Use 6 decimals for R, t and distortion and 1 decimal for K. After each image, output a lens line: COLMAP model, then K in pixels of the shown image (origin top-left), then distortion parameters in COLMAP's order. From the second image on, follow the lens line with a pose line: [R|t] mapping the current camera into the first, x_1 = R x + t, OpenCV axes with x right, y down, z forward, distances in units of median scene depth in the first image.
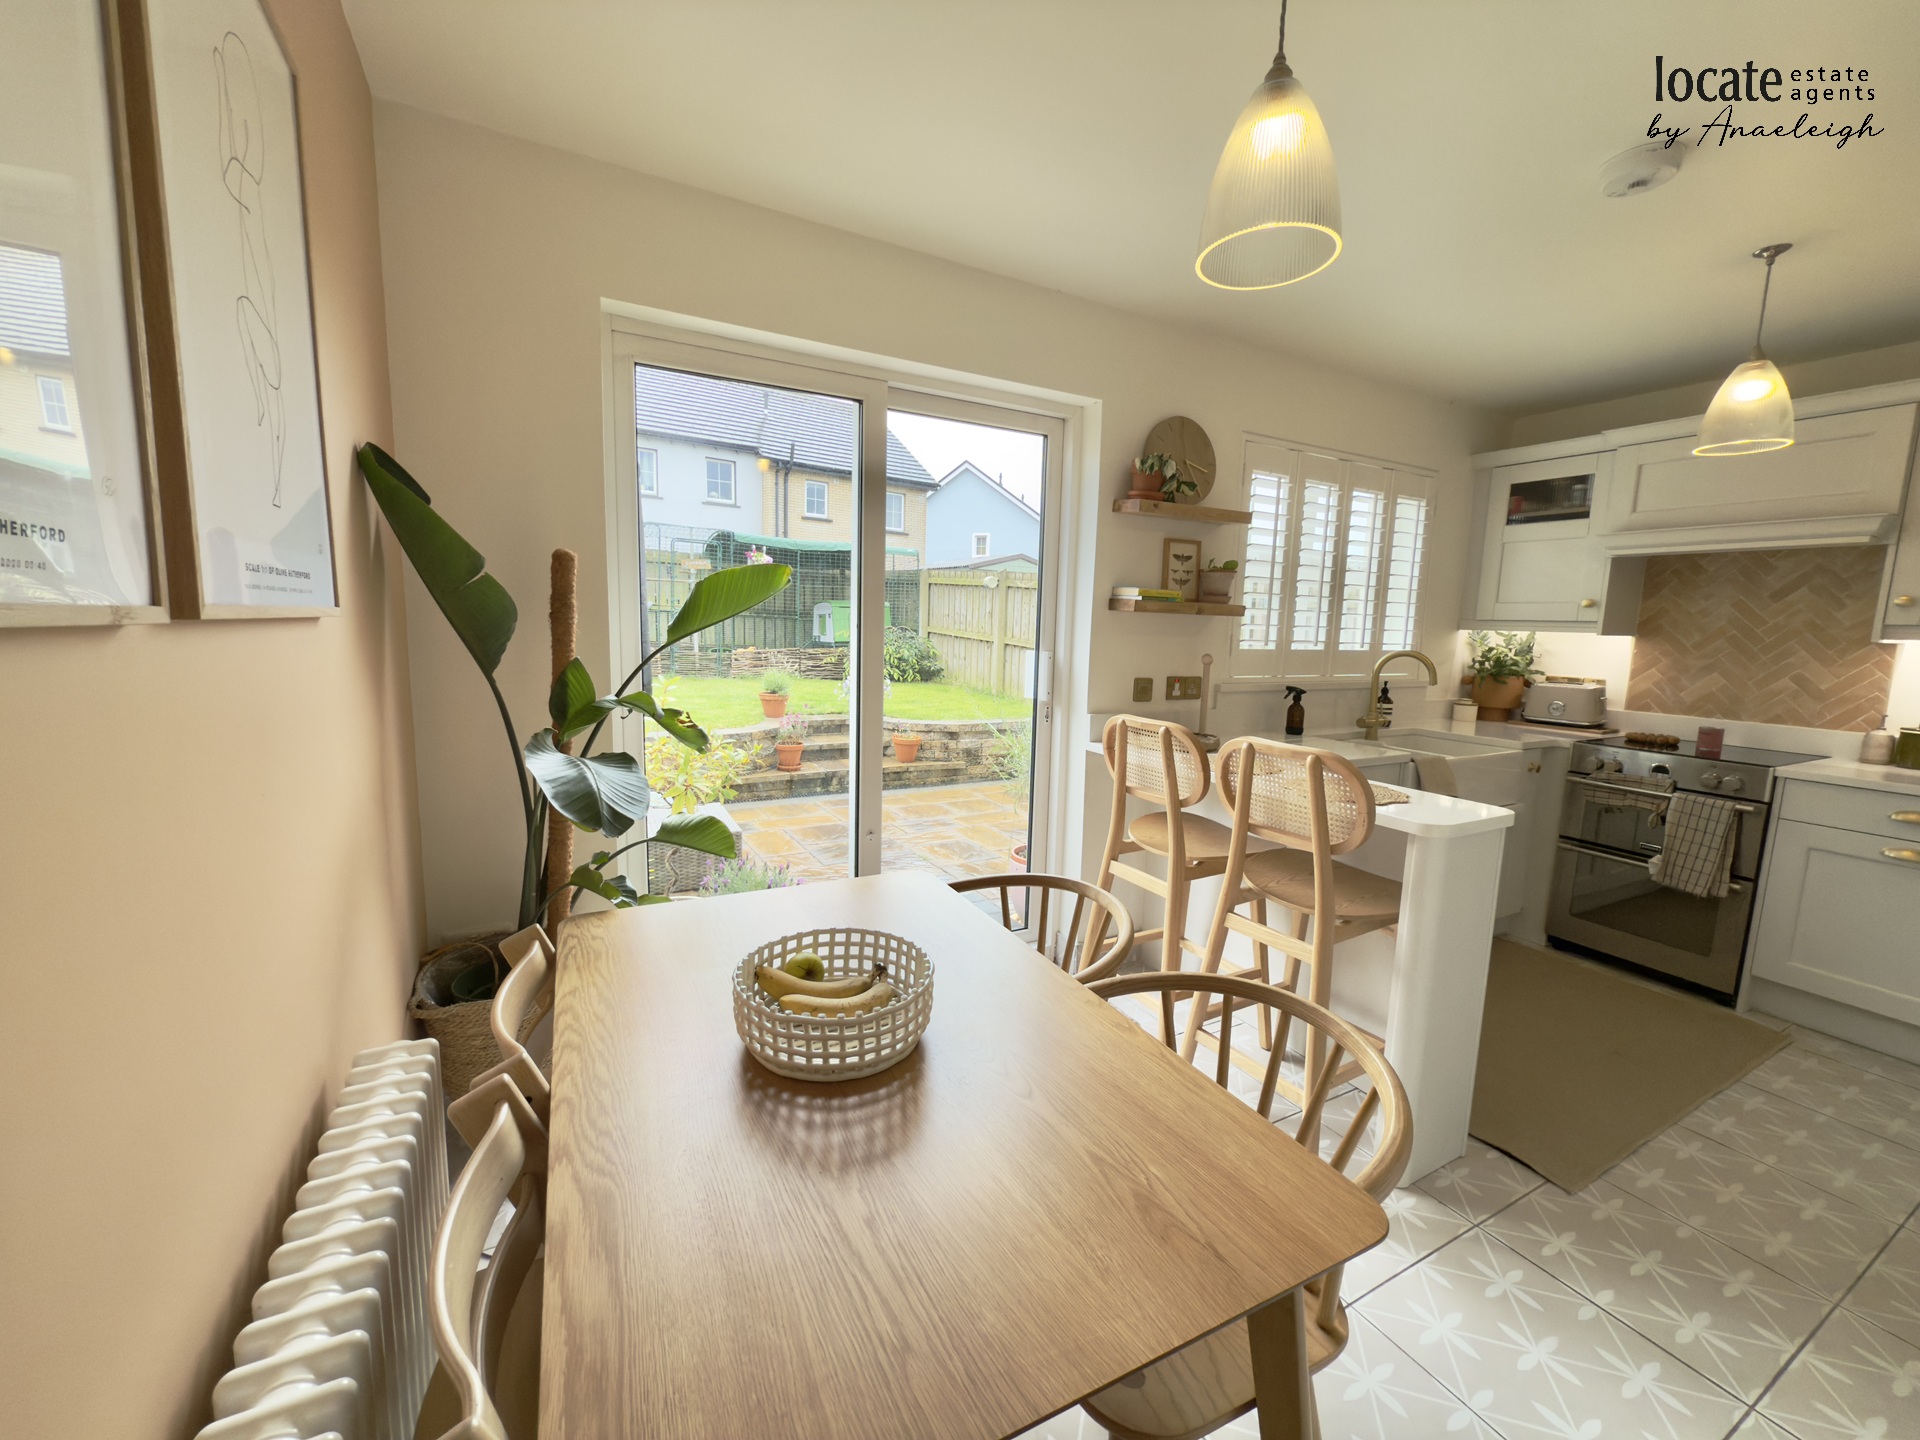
lens RADIAL K [[761.0, 0, 959.0], [0, 761.0, 722.8], [0, 0, 1]] dist [-0.000239, -0.000090]
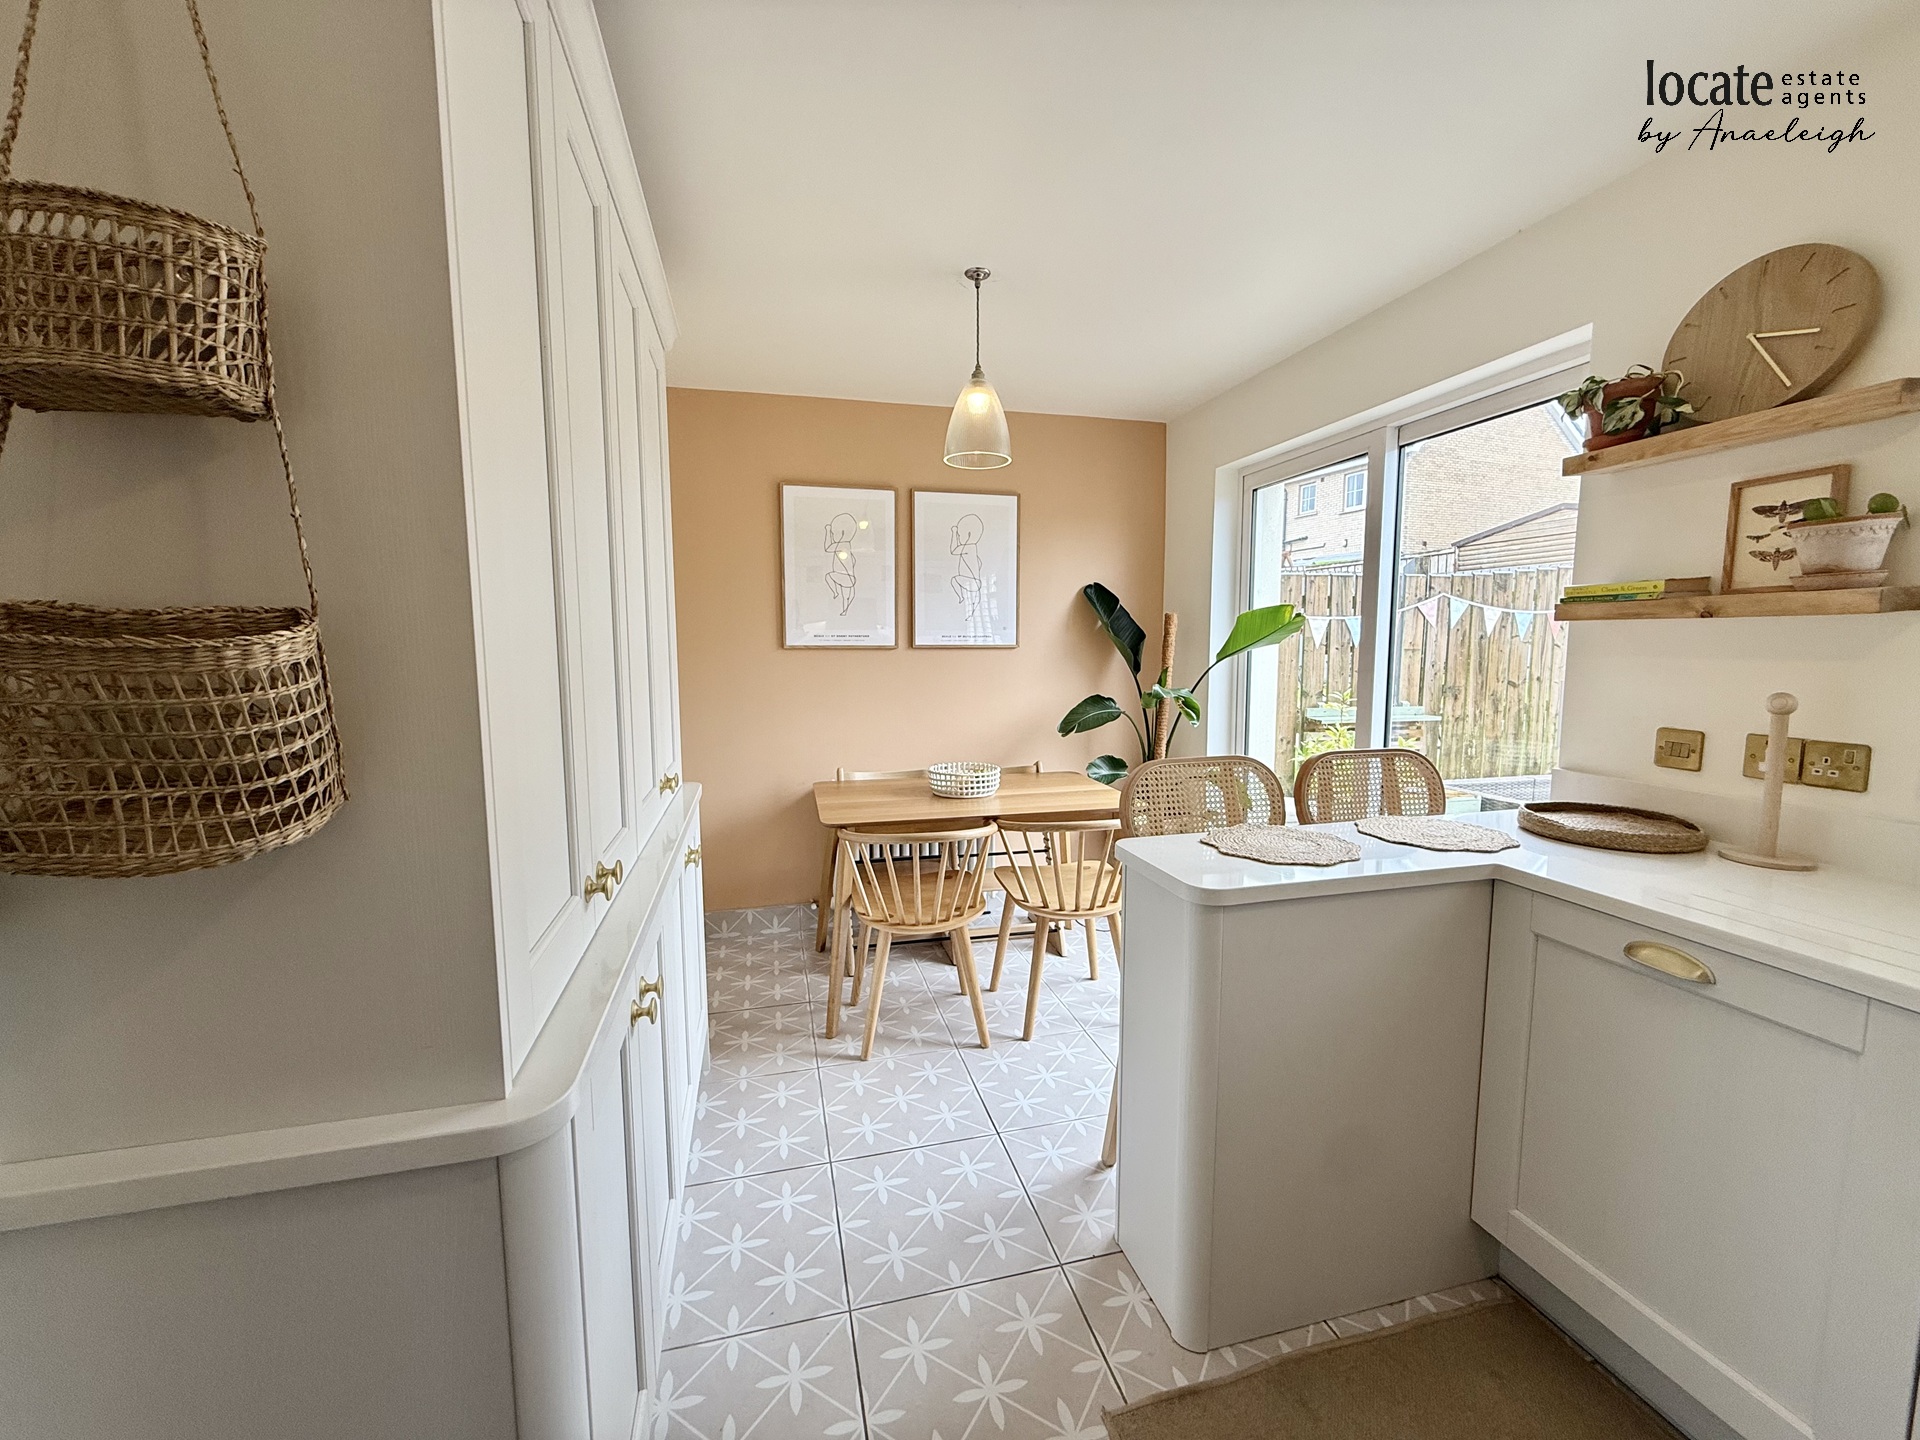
lens RADIAL K [[761.0, 0, 954.7], [0, 761.0, 724.0], [0, 0, 1]] dist [-0.000239, -0.000090]
pose [[-0.250866, 0.072430, -0.965308, 0.880436], [-0.126961, 0.986121, 0.106986, -0.050466], [0.959660, 0.149396, -0.238188, 0.555427]]
